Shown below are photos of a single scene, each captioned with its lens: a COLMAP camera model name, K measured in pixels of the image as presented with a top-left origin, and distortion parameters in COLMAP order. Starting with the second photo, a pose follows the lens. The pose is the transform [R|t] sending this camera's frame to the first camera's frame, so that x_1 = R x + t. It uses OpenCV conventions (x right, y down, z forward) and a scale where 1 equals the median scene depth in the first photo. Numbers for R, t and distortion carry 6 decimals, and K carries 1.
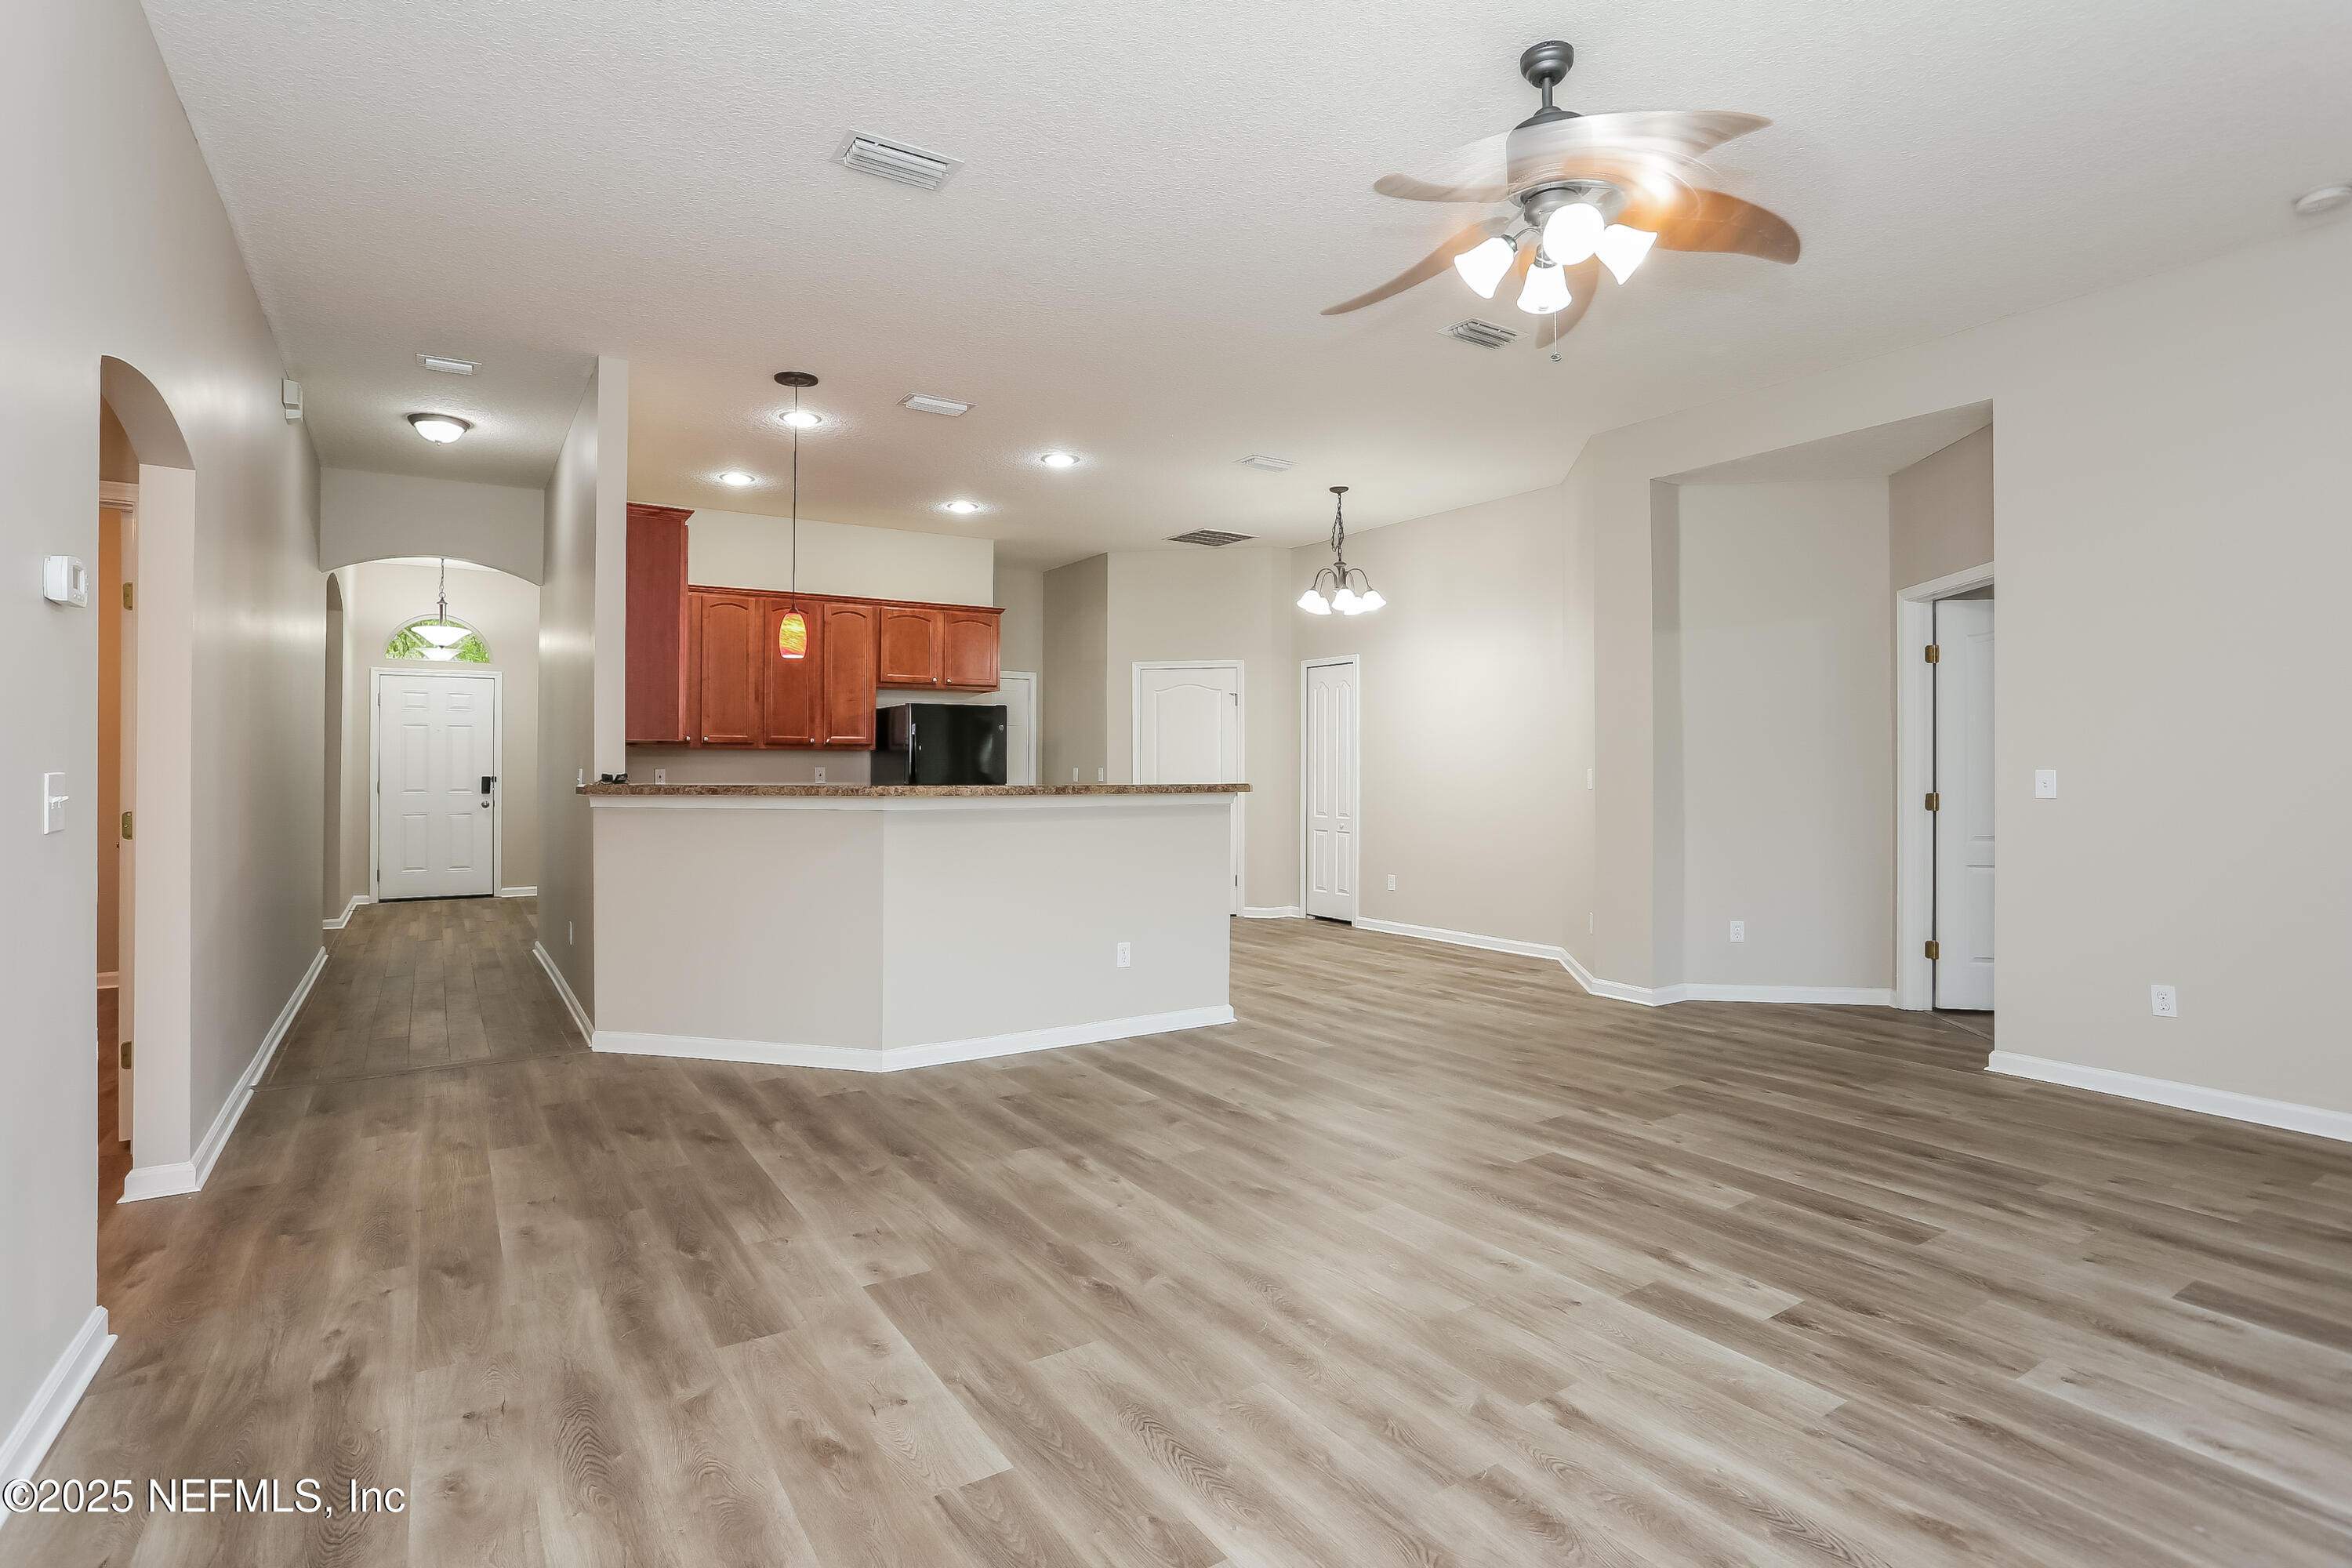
lens RADIAL K [[1145.6, 0, 1155.4], [0, 1145.6, 762.5], [0, 0, 1]] dist [0.000721, 0.000781]
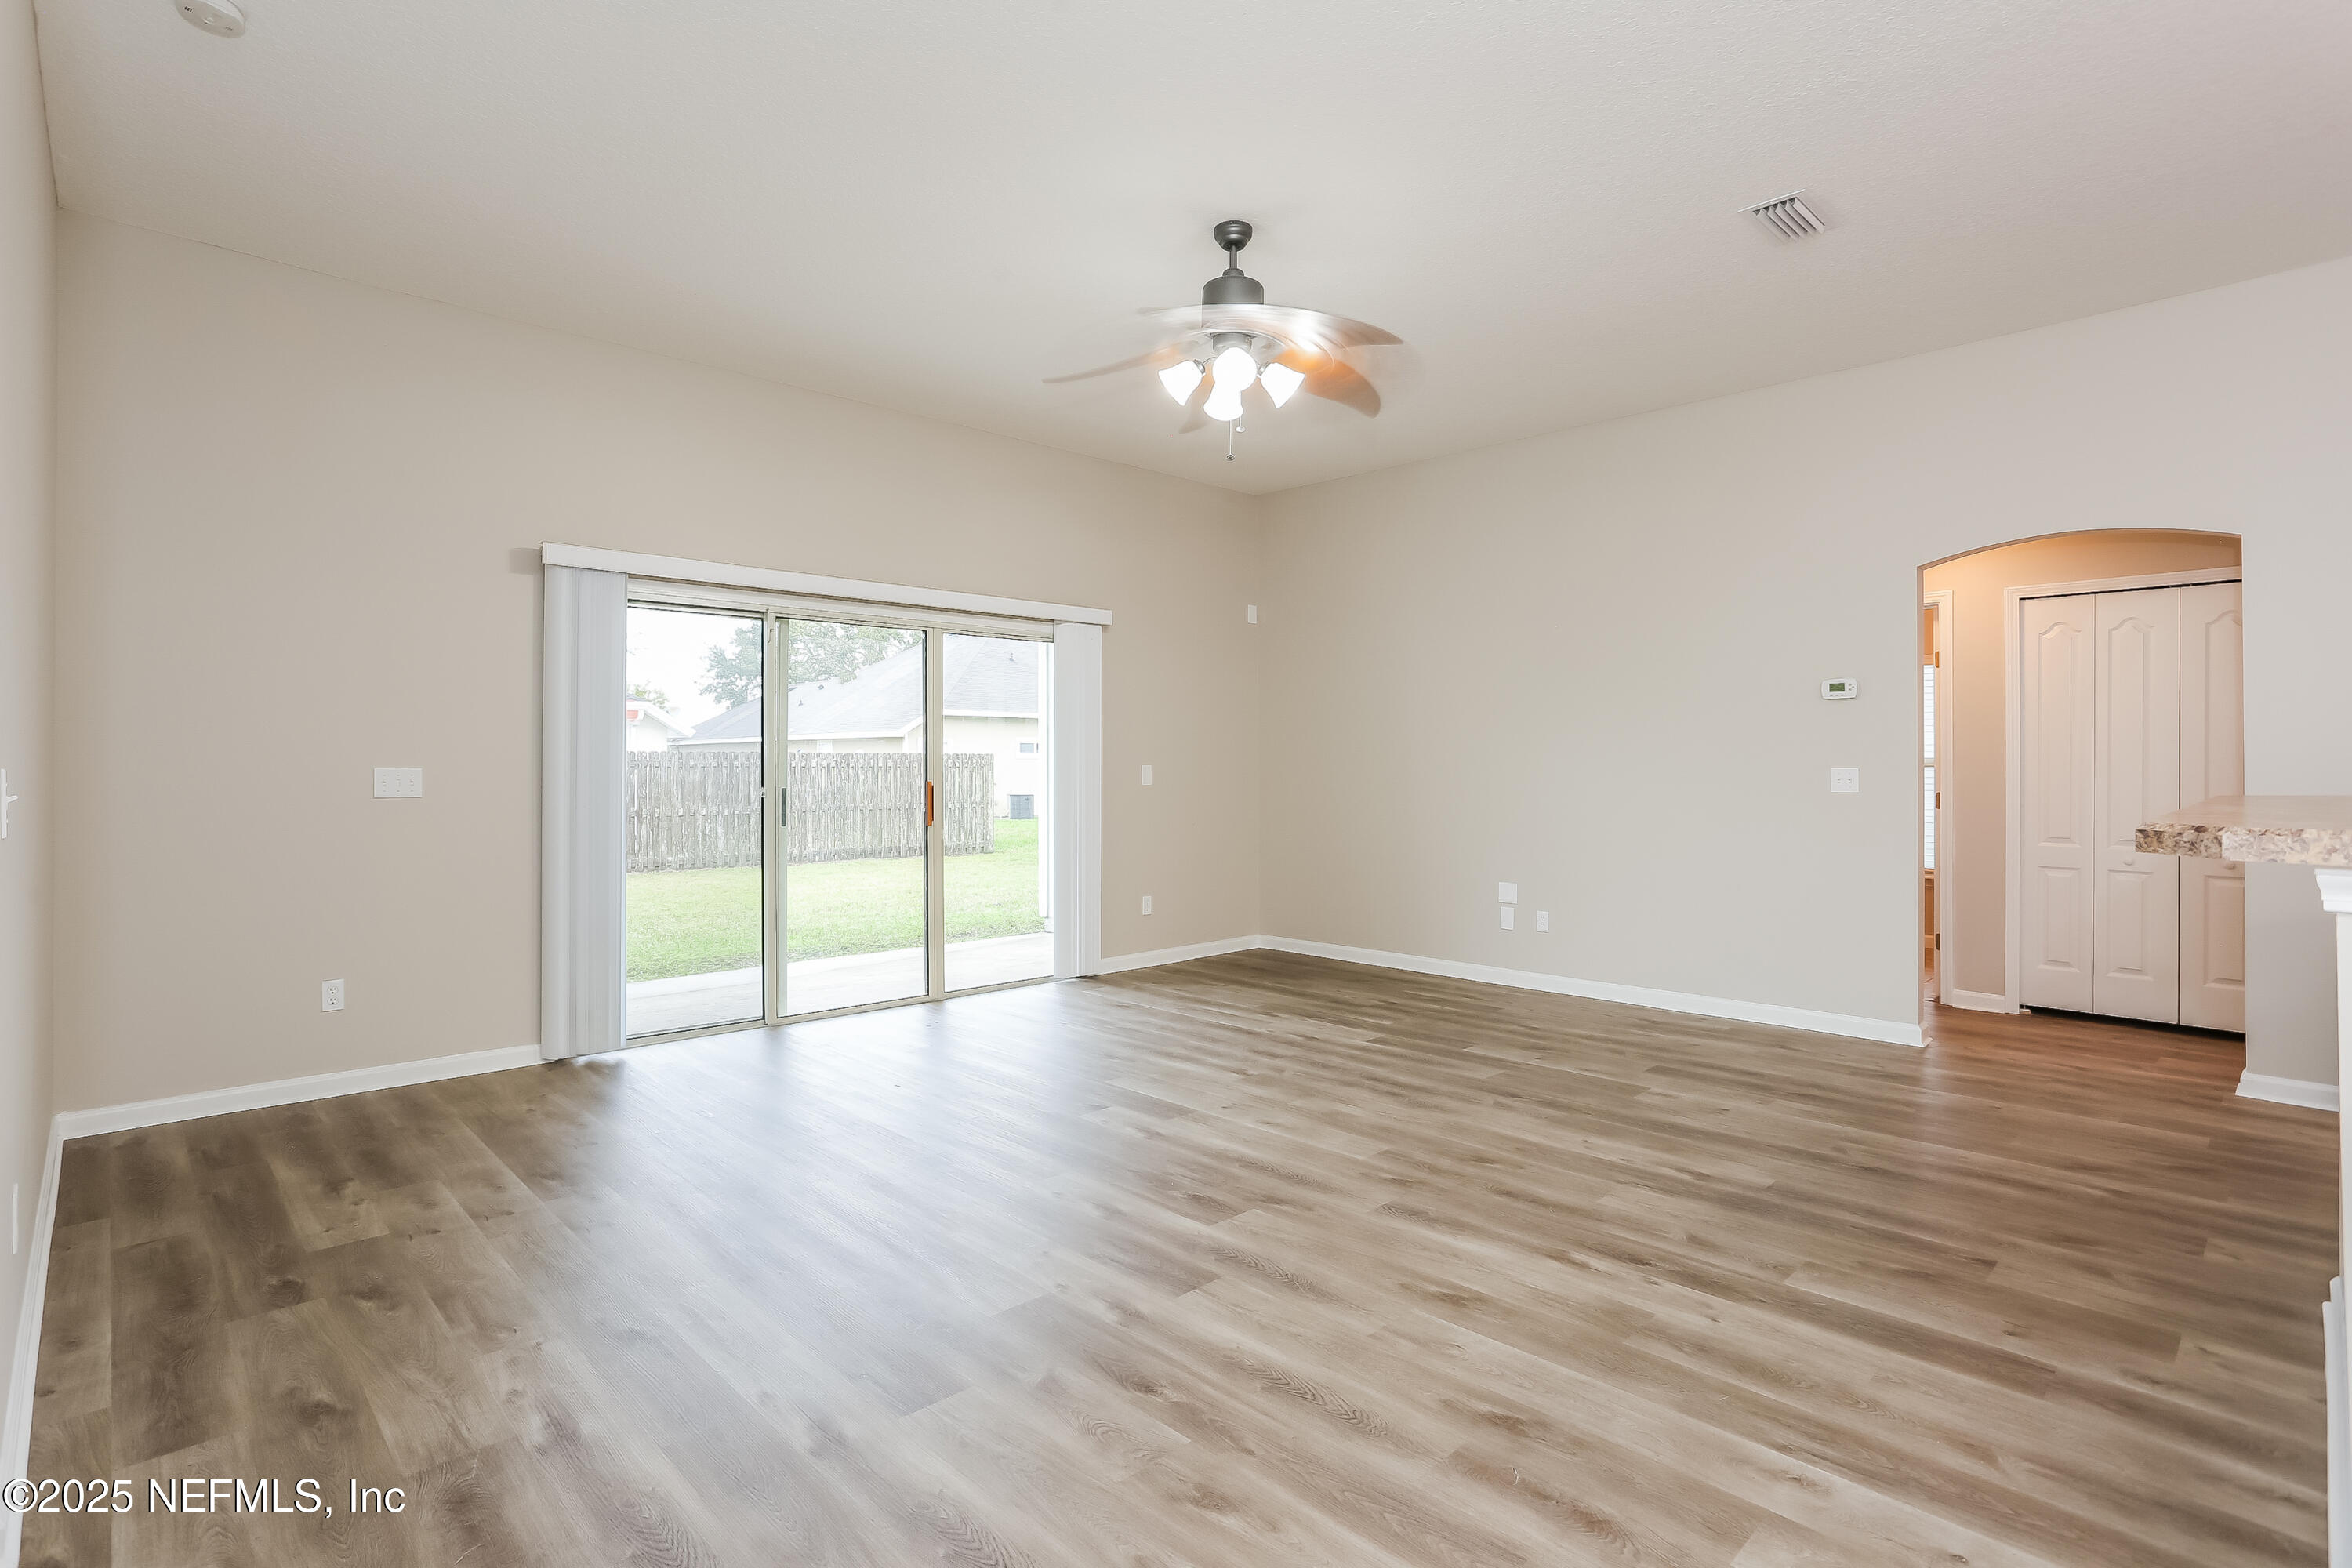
lens RADIAL K [[1145.6, 0, 1155.4], [0, 1145.6, 762.5], [0, 0, 1]] dist [0.000721, 0.000781]
pose [[-0.982753, -0.007359, -0.184778, 0.565625], [-0.005705, 0.999939, -0.009484, 0.012925], [0.184837, -0.008266, -0.982734, 1.892208]]
